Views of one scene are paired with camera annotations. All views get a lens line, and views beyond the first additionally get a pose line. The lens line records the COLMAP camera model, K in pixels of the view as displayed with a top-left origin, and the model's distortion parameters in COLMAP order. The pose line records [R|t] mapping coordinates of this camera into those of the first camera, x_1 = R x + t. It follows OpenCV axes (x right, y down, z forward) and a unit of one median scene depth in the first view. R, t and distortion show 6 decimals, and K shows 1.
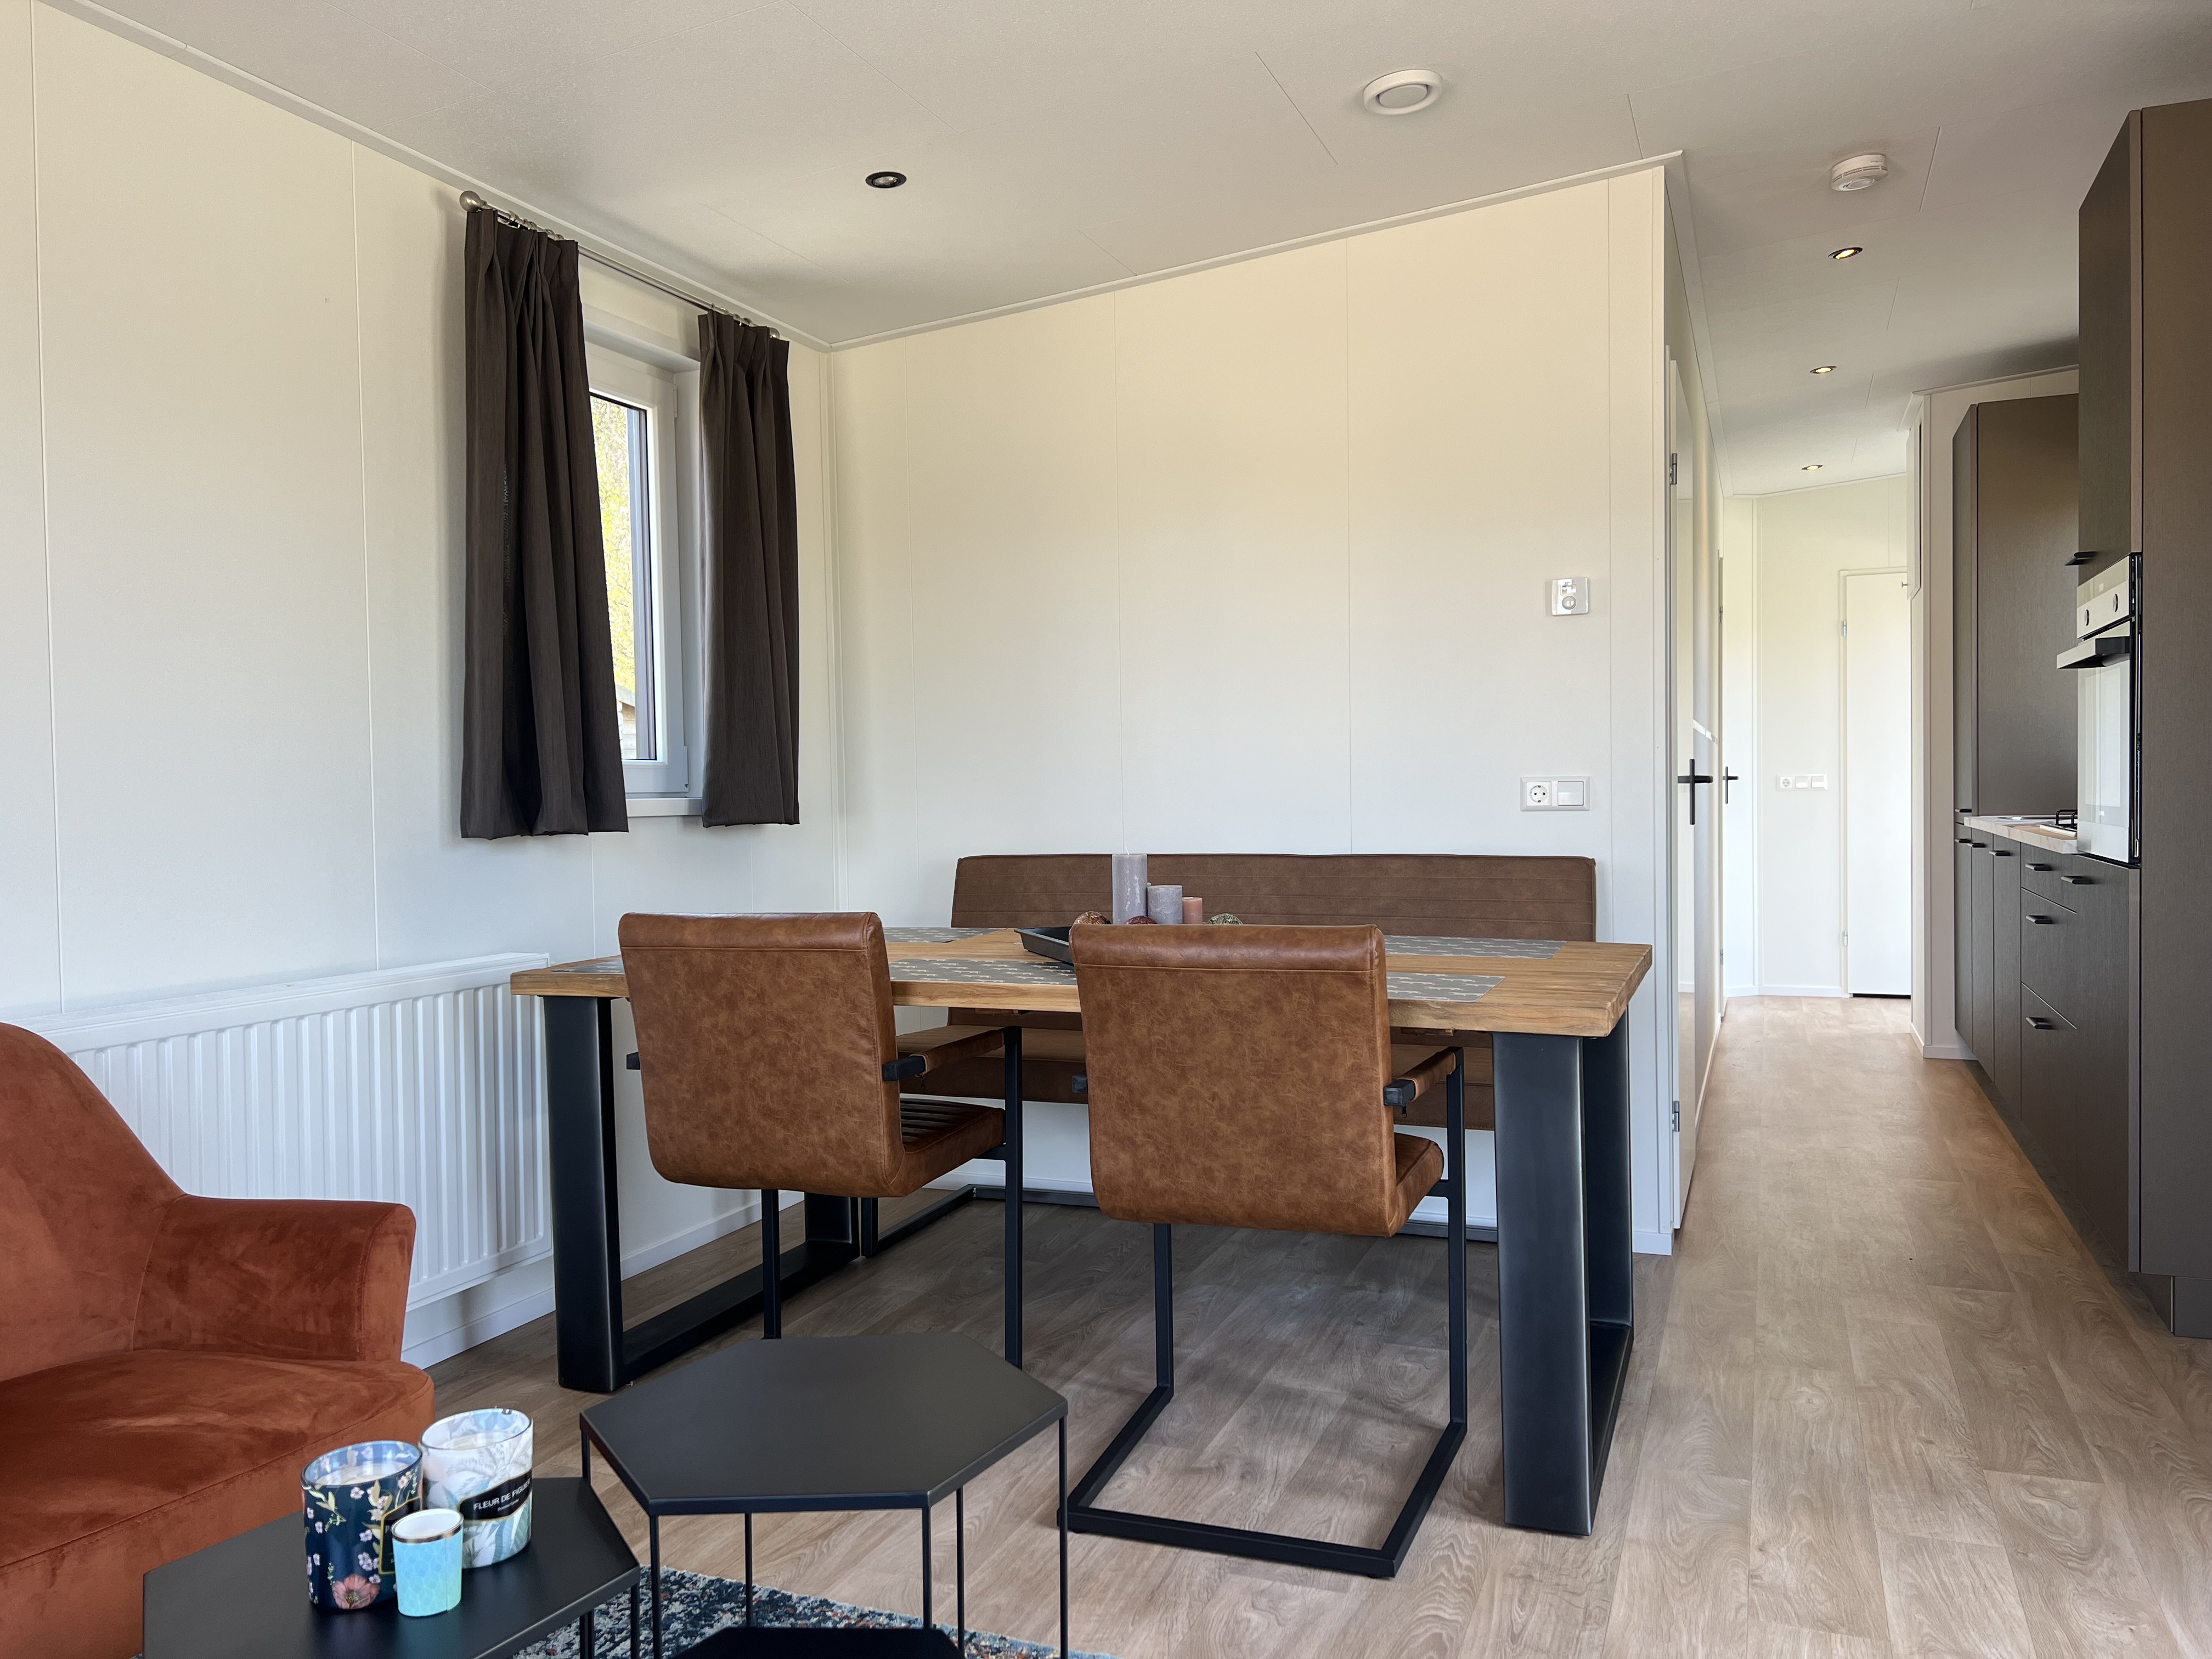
lens RADIAL K [[1677.7, 0, 1103.9], [0, 1677.7, 823.4], [0, 0, 1]] dist [0.079453, -0.084932]
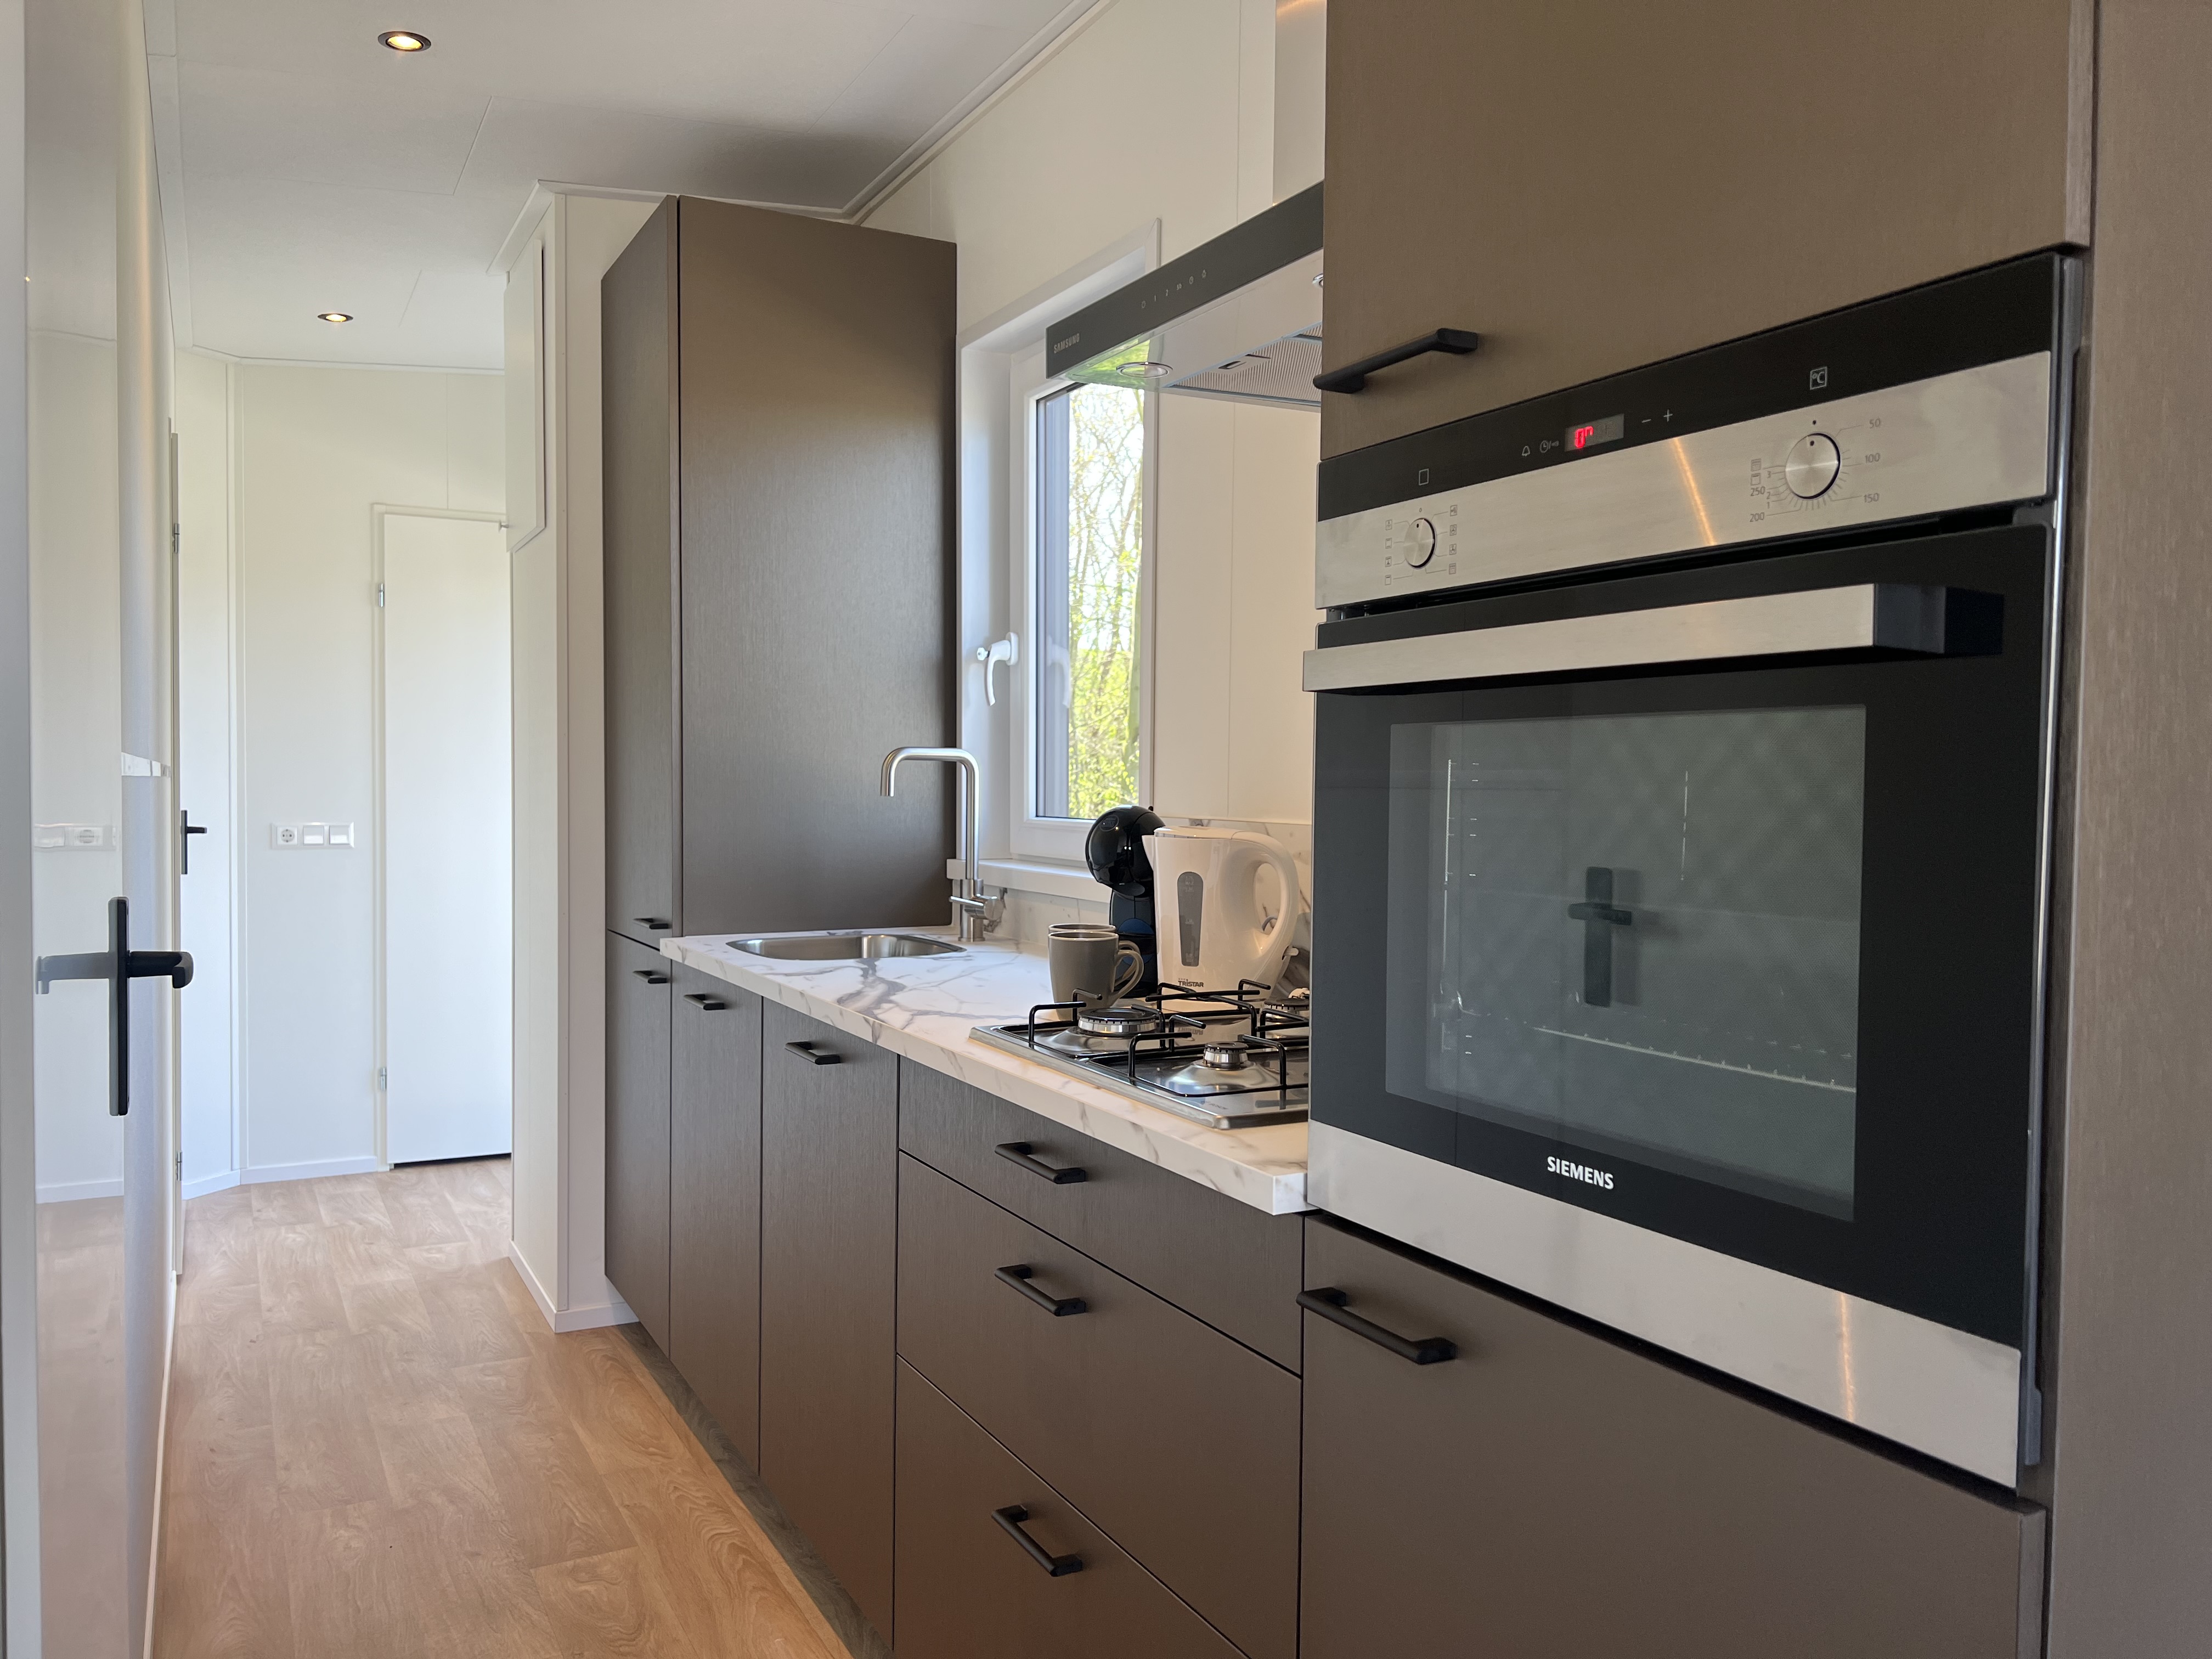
lens RADIAL K [[1677.7, 0, 1163.8], [0, 1677.7, 824.6], [0, 0, 1]] dist [0.079453, -0.084932]
pose [[0.634332, -0.003912, 0.773051, 0.164536], [0.002598, 0.999992, 0.002929, -0.038193], [-0.773057, 0.000150, 0.634337, 0.472802]]
